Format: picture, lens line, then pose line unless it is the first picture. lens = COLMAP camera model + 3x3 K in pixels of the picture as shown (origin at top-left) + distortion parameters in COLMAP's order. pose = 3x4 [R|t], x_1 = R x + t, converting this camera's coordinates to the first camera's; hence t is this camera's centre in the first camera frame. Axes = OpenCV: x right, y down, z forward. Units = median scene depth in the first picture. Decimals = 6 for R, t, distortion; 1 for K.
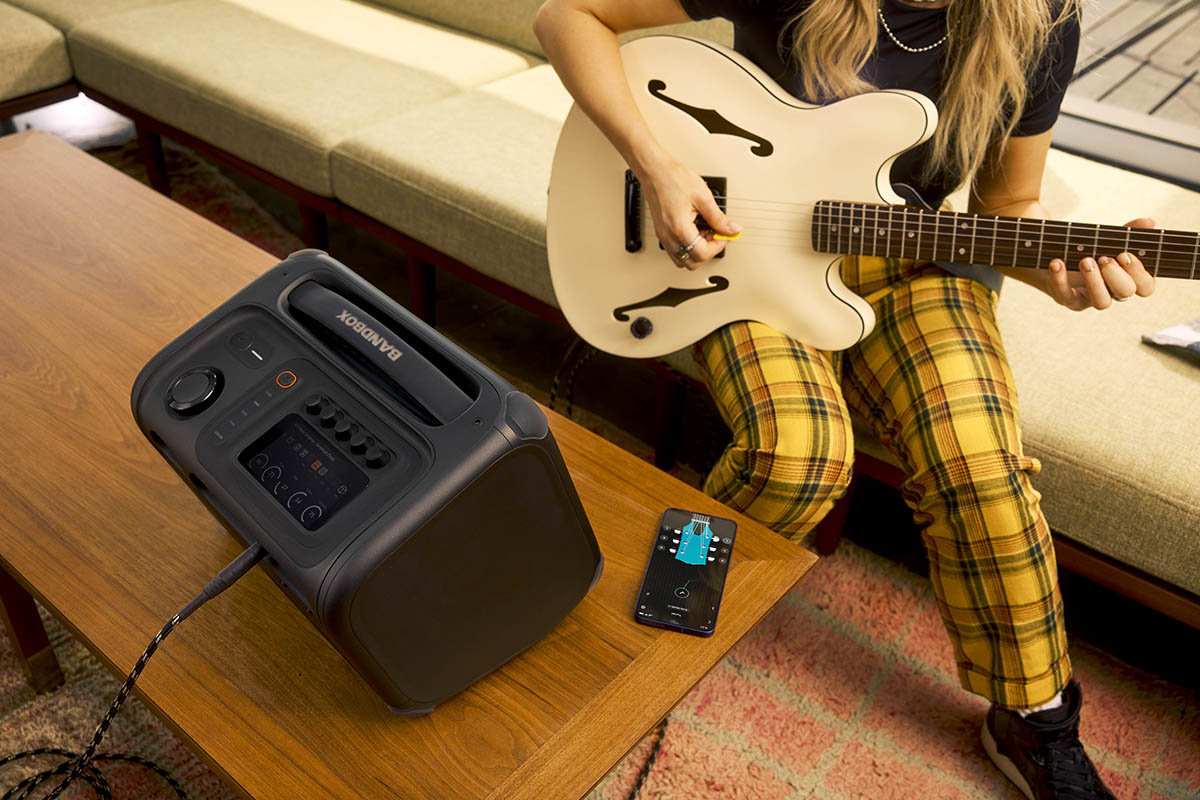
lens RADIAL K [[1166.5, 0, 600.0], [0, 1166.5, 400.0], [0, 0, 1]] dist [-0.001726, 0.010429]
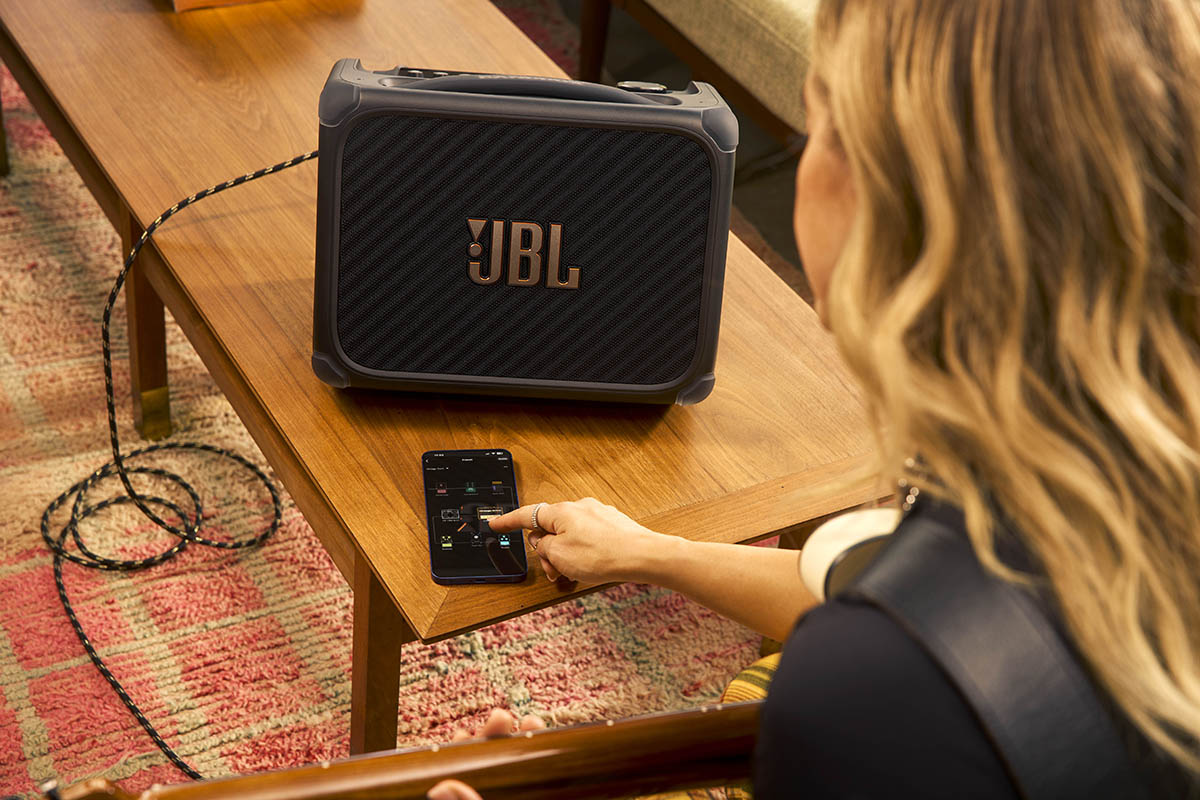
lens RADIAL K [[2139.2, 0, 600.0], [0, 2139.2, 400.0], [0, 0, 1]] dist [0.009527, 0.015615]
pose [[0.937693, 0.242956, -0.248404, 0.239292], [-0.249021, 0.968471, 0.007209, 0.118109], [0.242324, 0.055098, 0.968630, -0.486834]]
